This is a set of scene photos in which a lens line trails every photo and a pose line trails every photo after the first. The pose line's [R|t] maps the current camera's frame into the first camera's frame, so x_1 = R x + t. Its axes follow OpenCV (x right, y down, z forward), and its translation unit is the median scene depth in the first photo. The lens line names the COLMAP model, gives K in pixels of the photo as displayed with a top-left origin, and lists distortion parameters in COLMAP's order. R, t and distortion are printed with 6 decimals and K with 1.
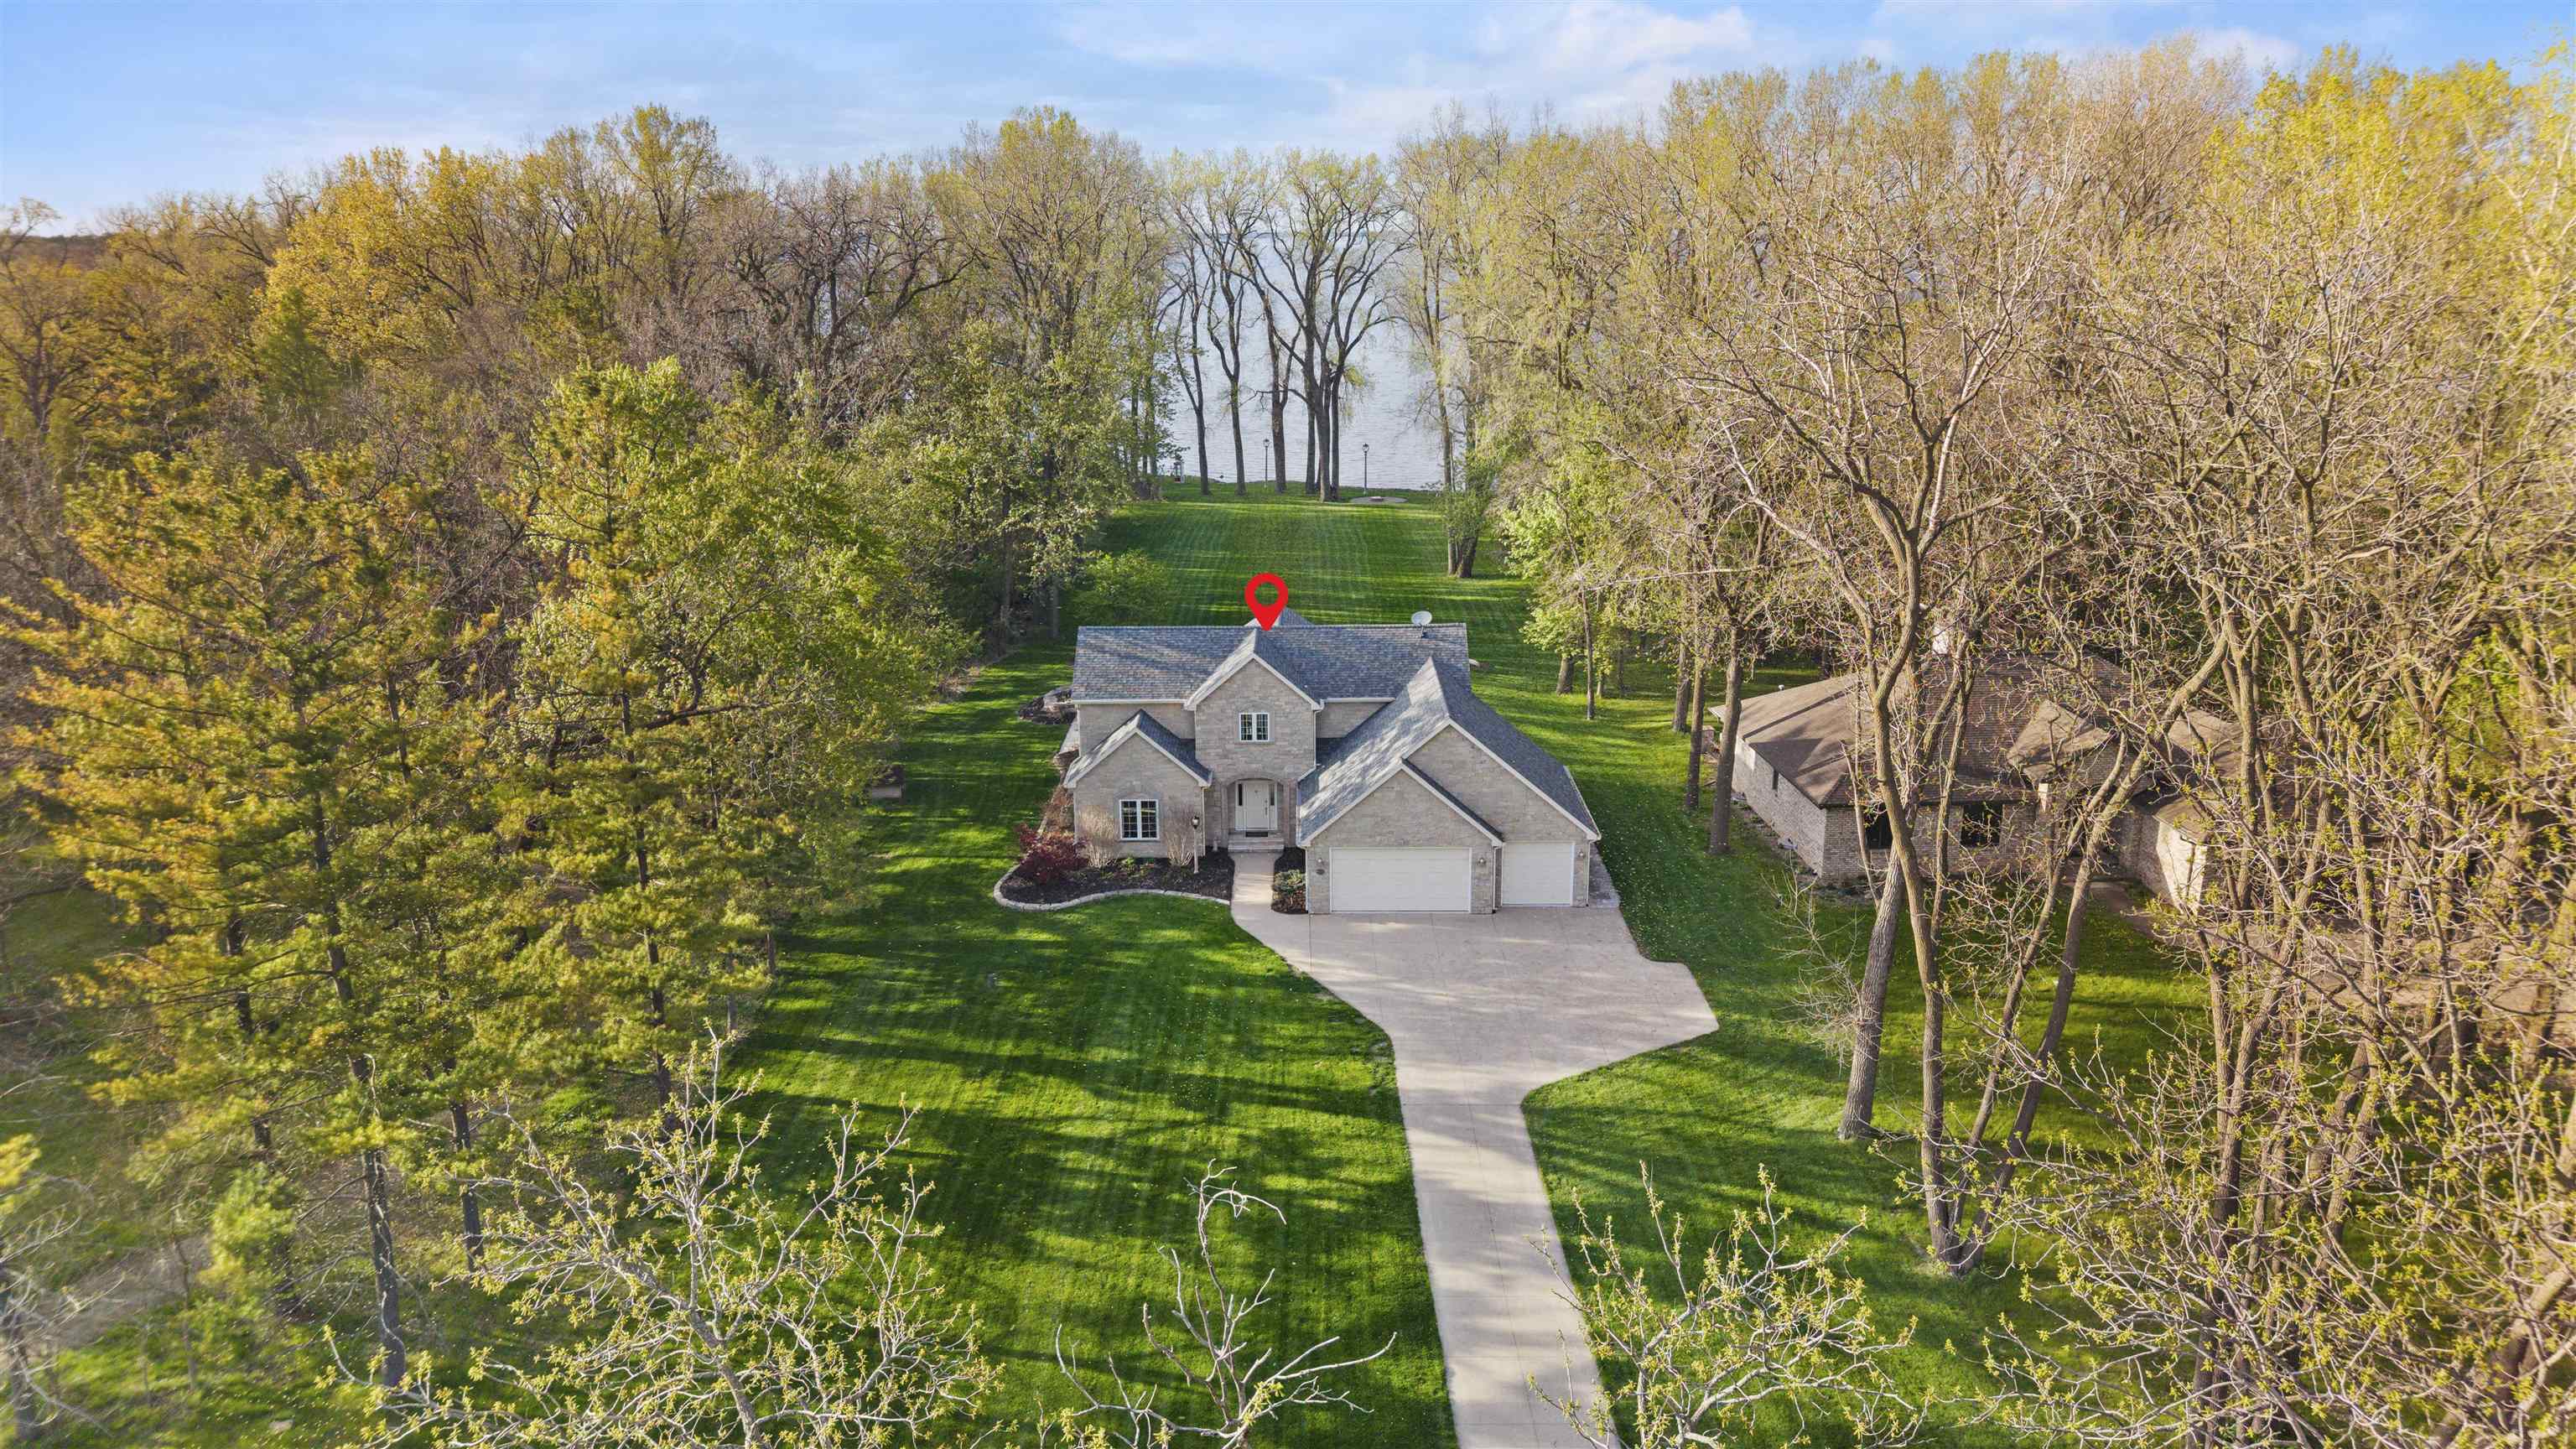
lens RADIAL K [[1674.7, 0, 1291.6], [0, 1674.7, 723.2], [0, 0, 1]] dist [0.041306, -0.000816]
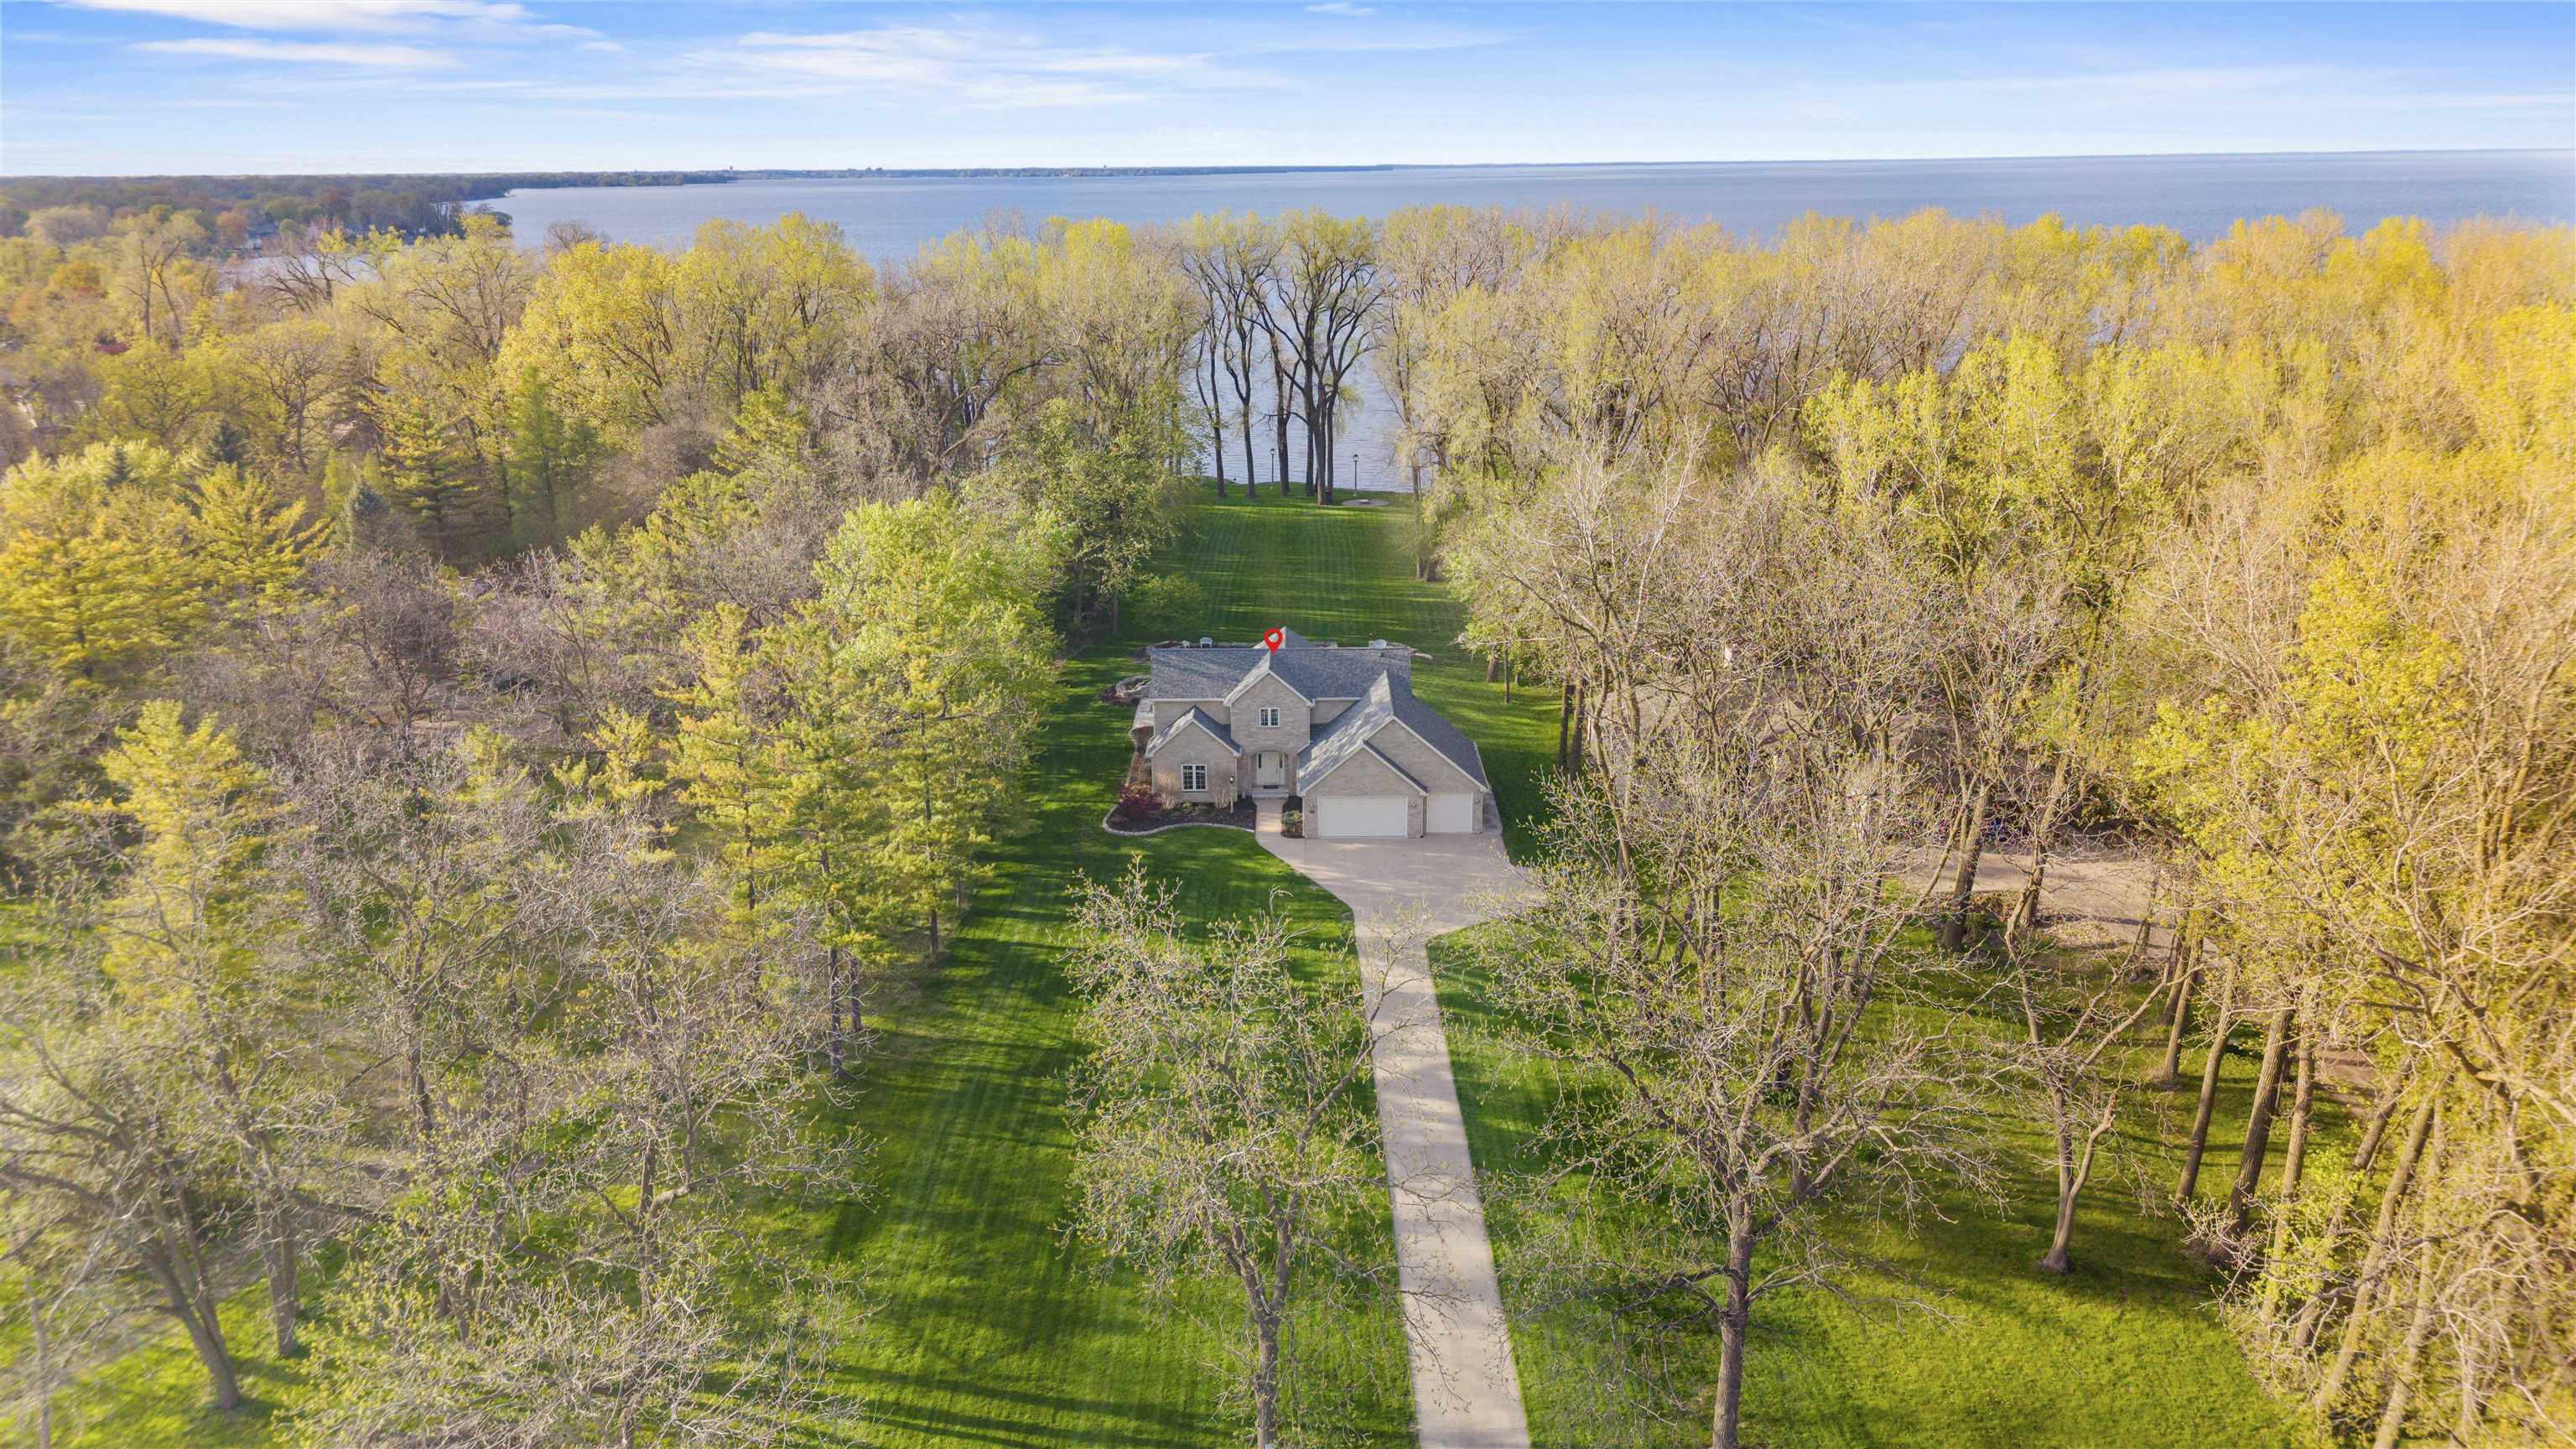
lens RADIAL K [[1674.7, 0, 1284.8], [0, 1674.7, 725.6], [0, 0, 1]] dist [0.041306, -0.000816]
pose [[0.999985, 0.000129, -0.005409, -0.000081], [0.000077, 0.999275, 0.038067, -0.046122], [0.005410, -0.038067, 0.999261, -0.505418]]
